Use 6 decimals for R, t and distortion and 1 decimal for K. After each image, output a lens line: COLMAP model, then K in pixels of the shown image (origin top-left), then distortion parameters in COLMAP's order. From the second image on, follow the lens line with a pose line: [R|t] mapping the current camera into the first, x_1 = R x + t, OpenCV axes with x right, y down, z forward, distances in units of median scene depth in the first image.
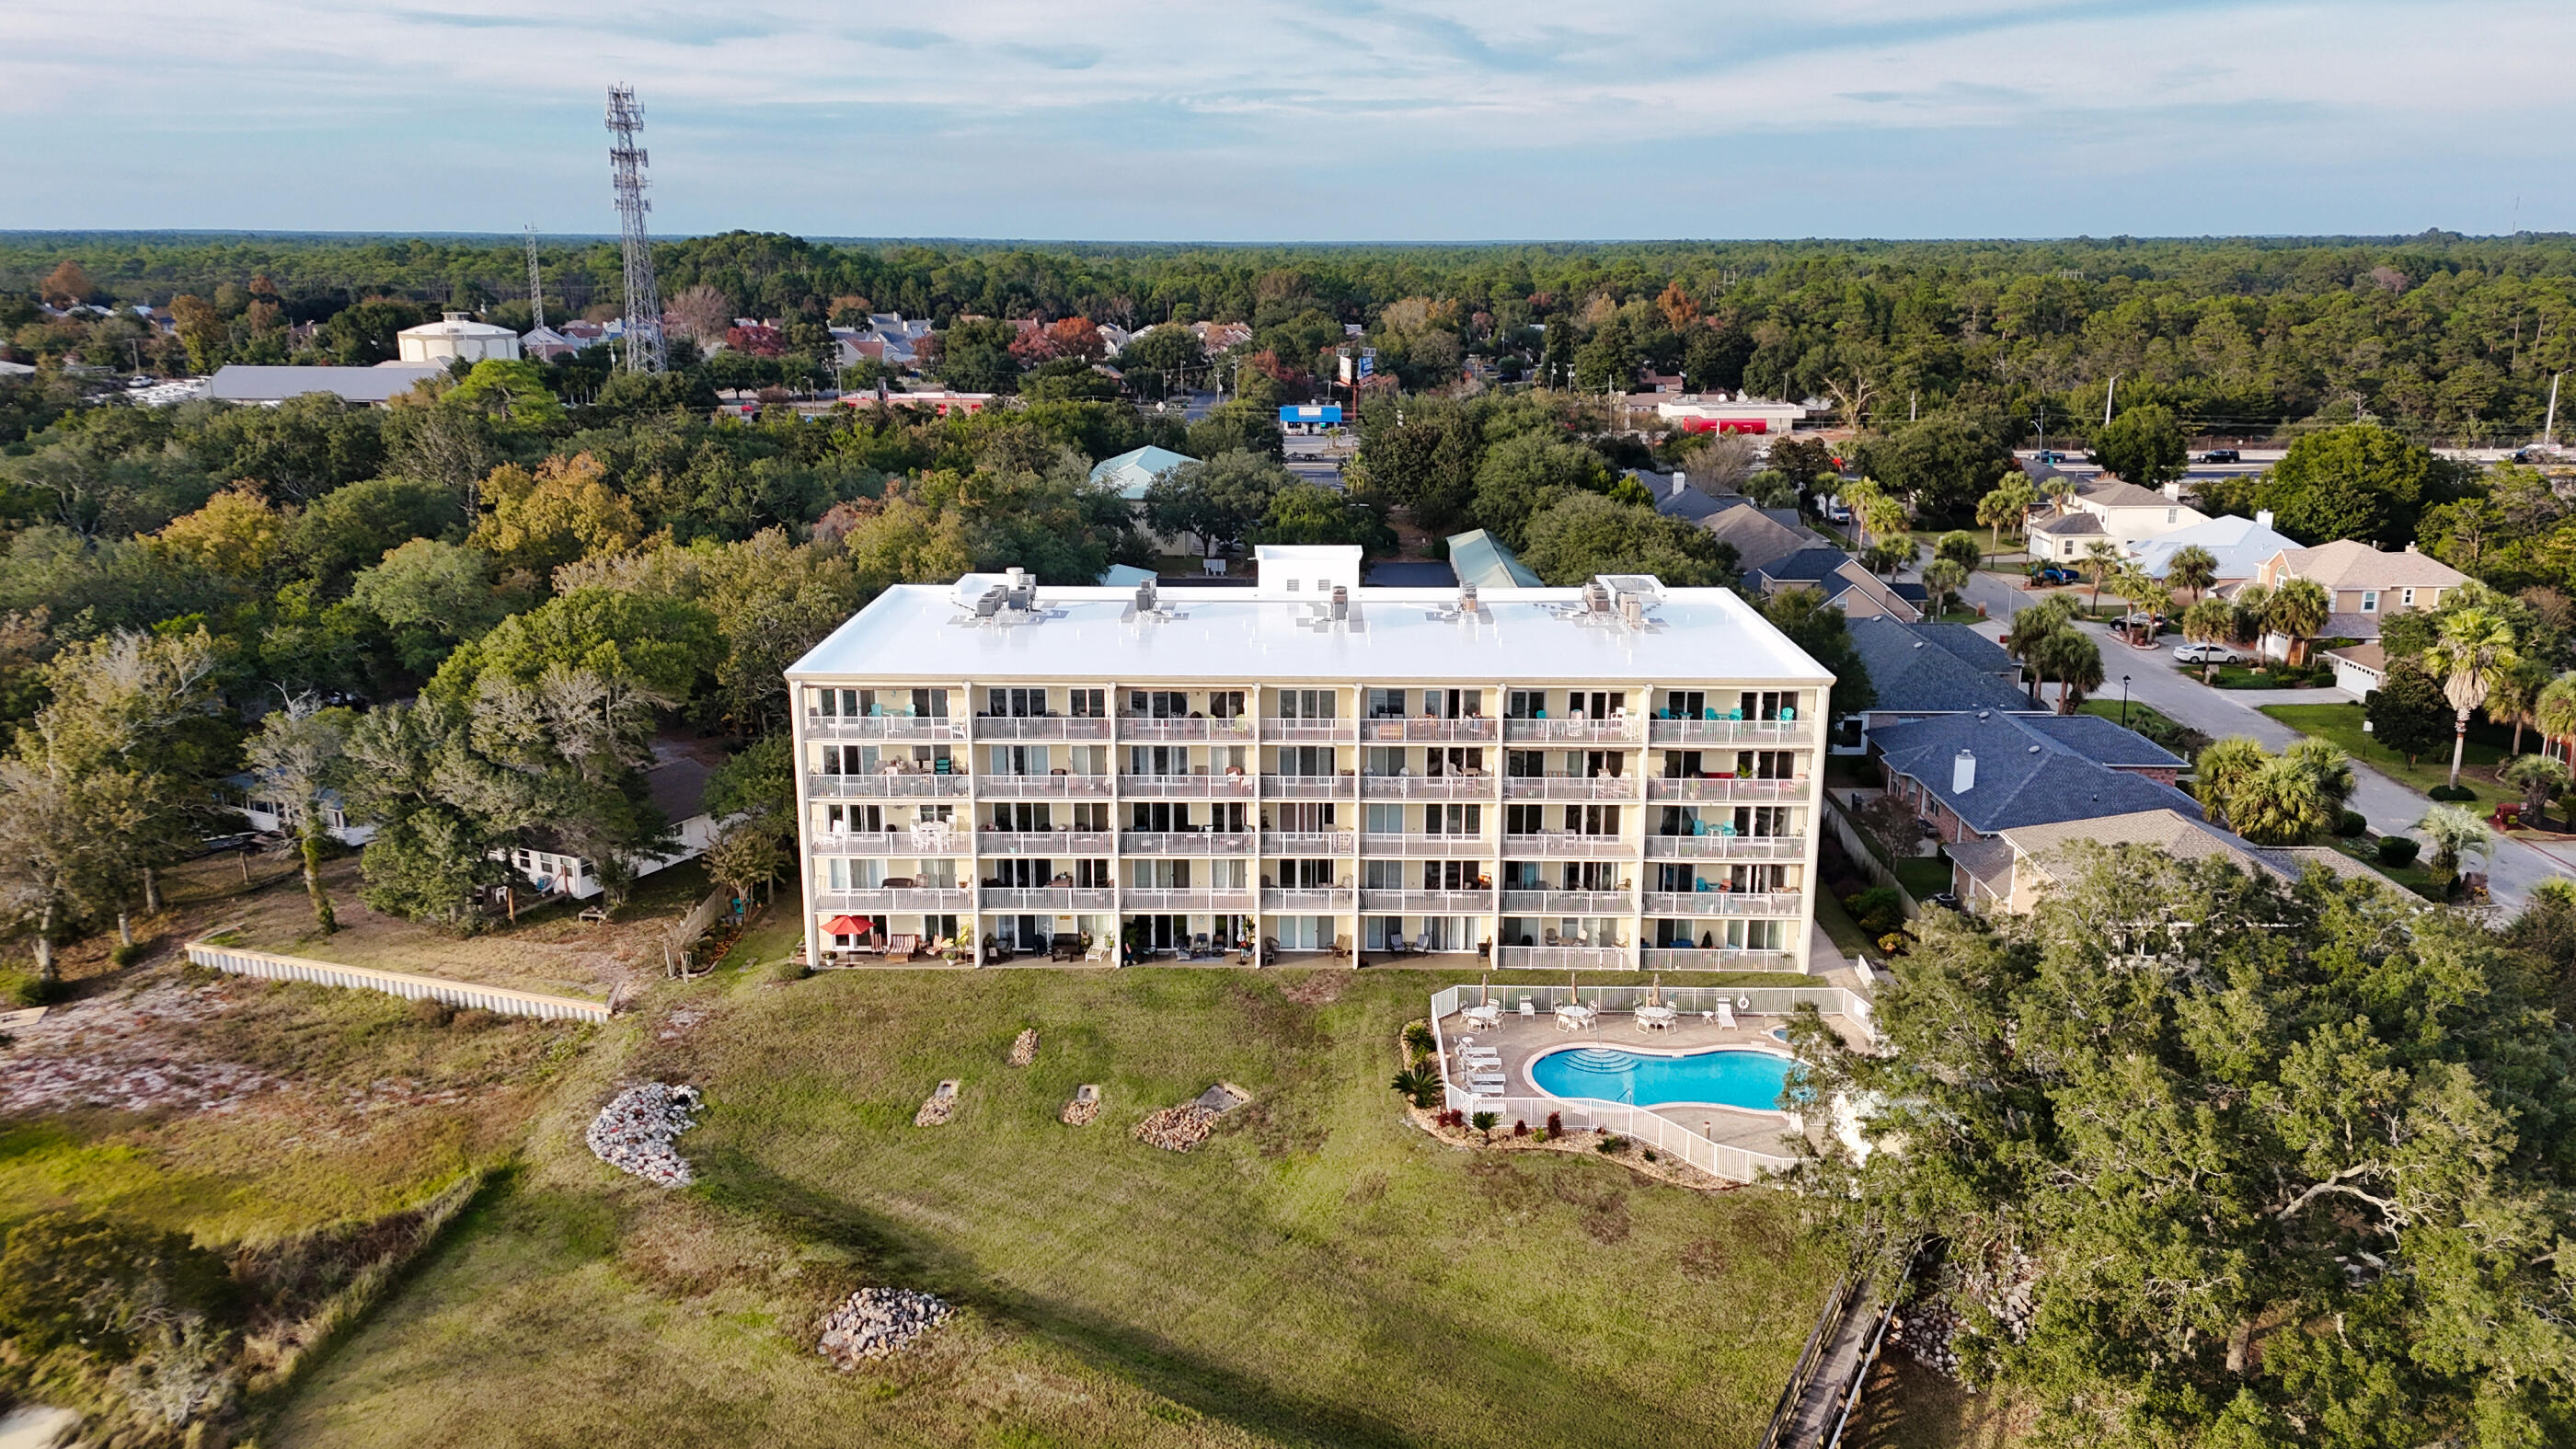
lens RADIAL K [[1883.0, 0, 1302.8], [0, 1883.0, 743.3], [0, 0, 1]] dist [0.045689, -0.049208]
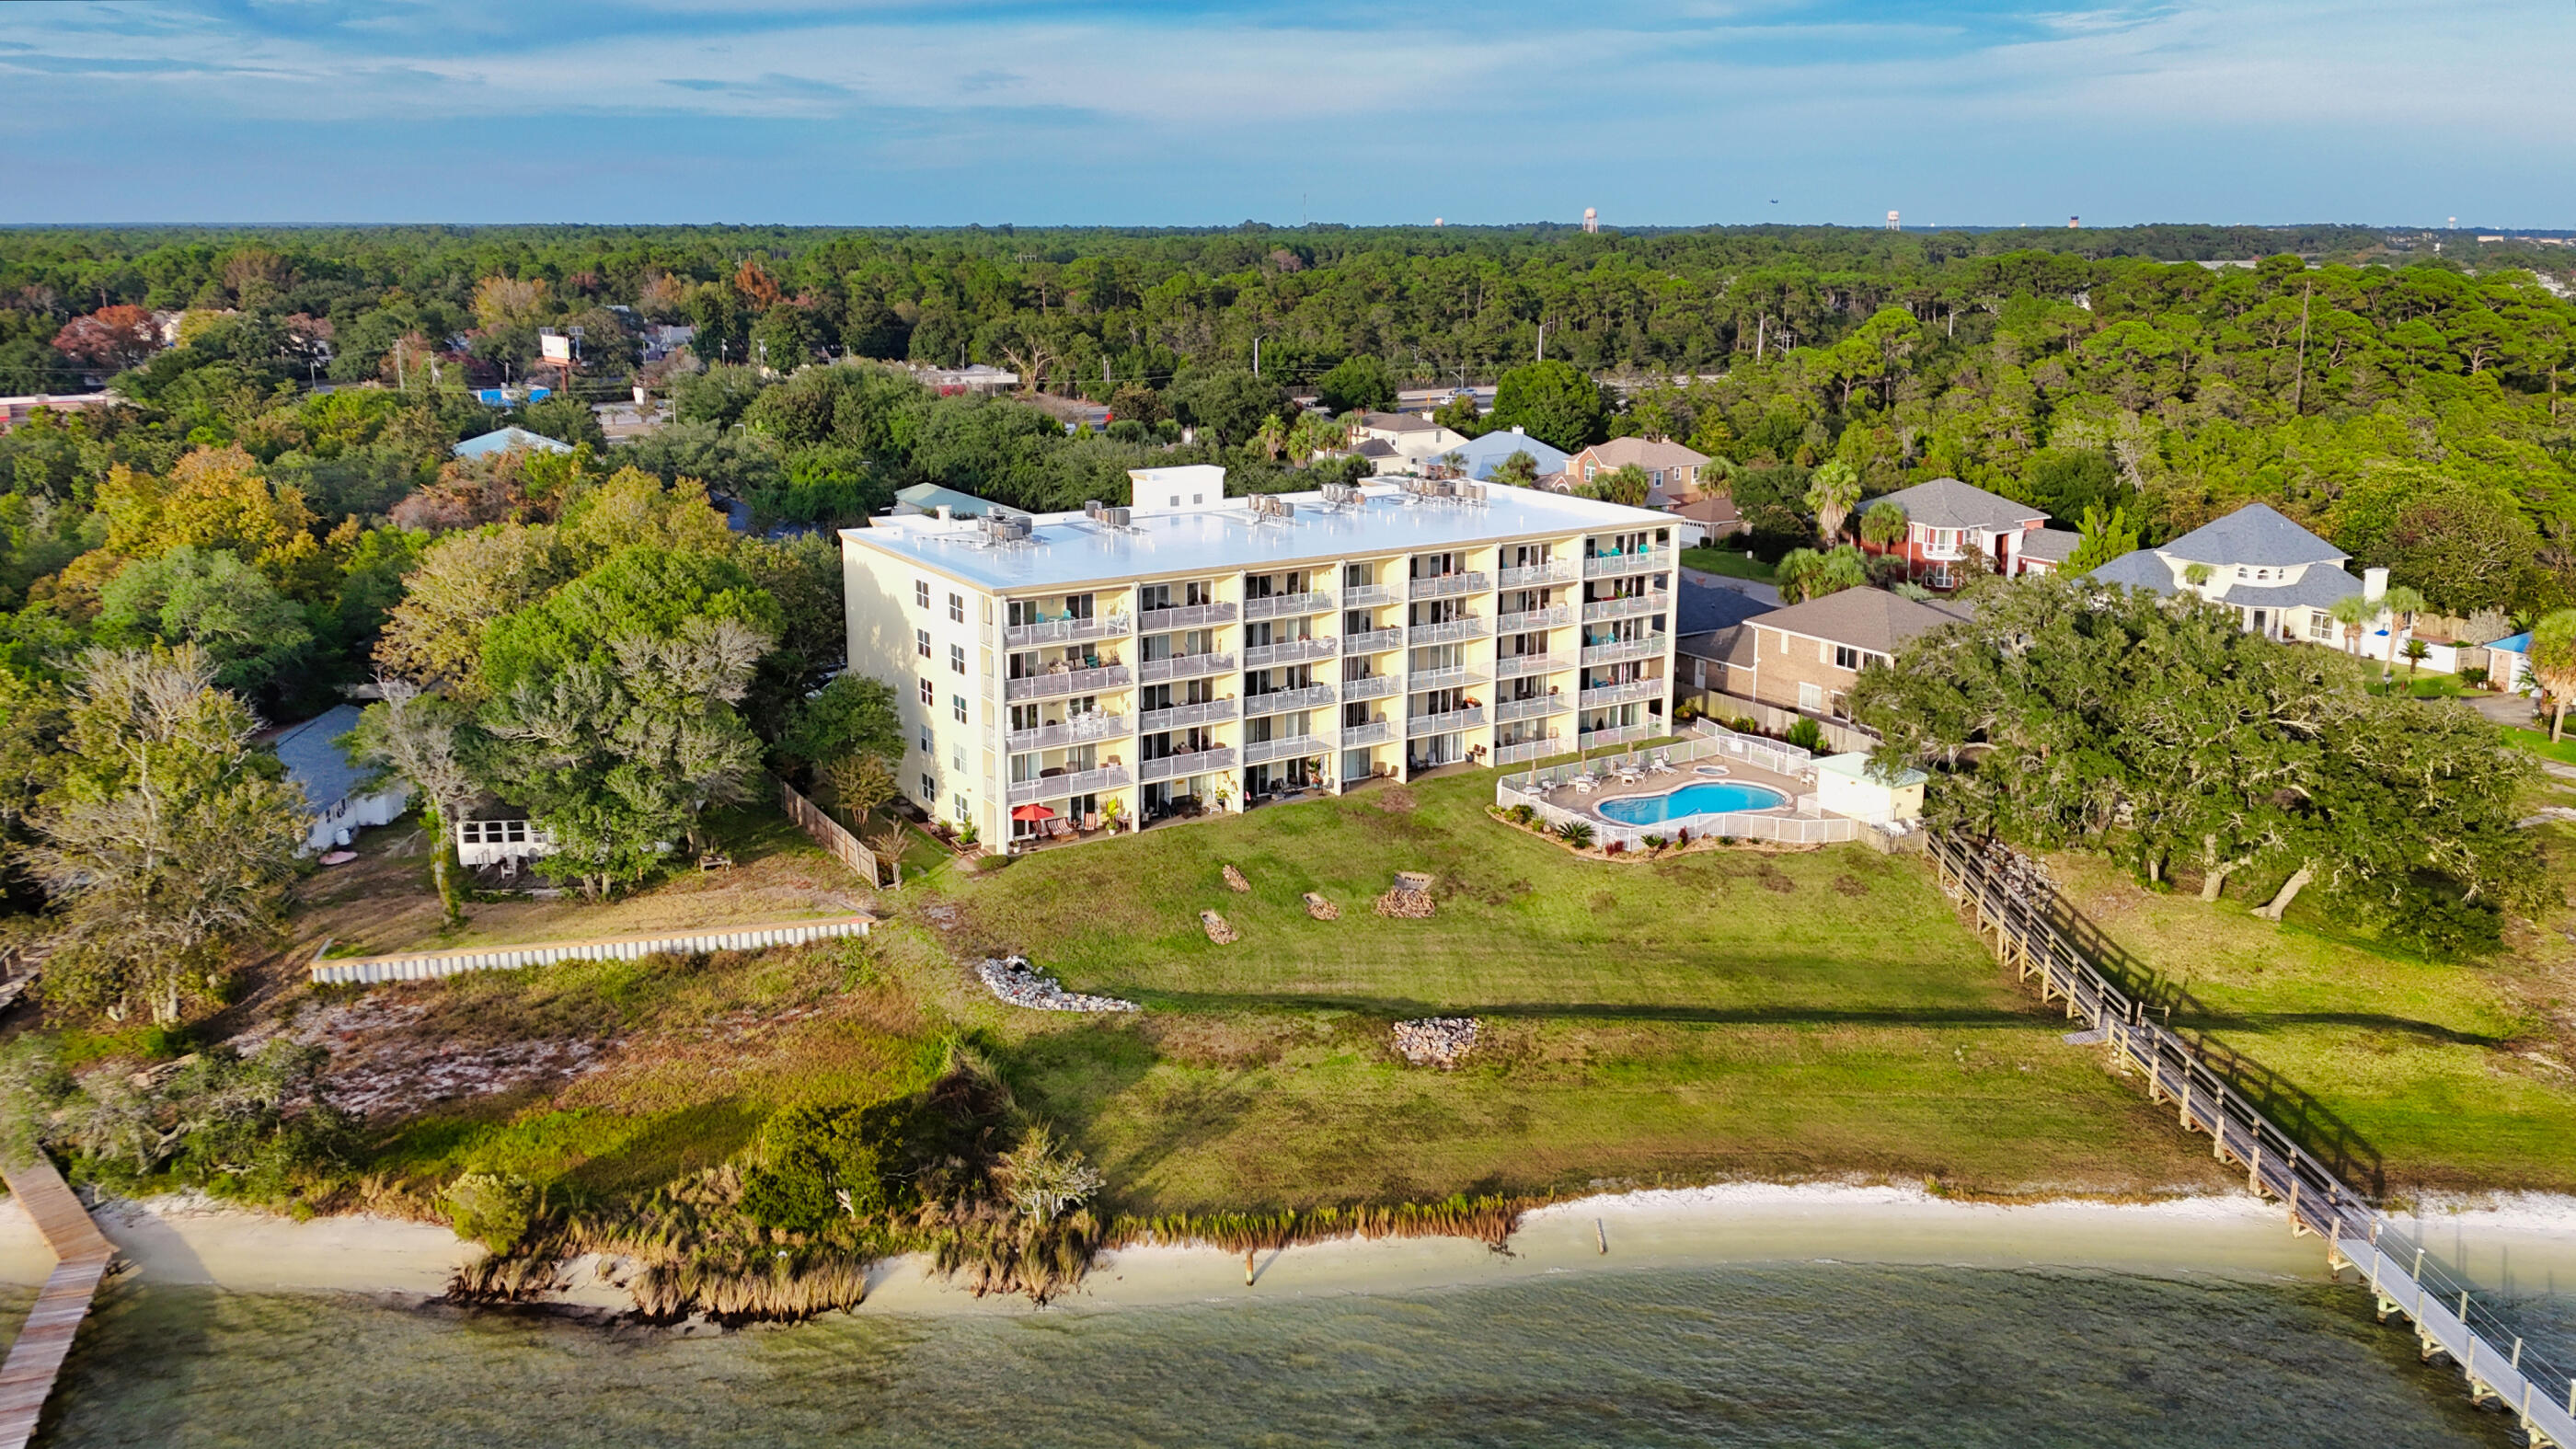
lens RADIAL K [[1883.0, 0, 1345.3], [0, 1883.0, 657.8], [0, 0, 1]] dist [0.045689, -0.049208]
pose [[0.844779, -0.121053, 0.521243, -0.650959], [0.139598, 0.990201, 0.003716, 0.027092], [-0.516585, 0.069625, 0.853400, -0.054869]]
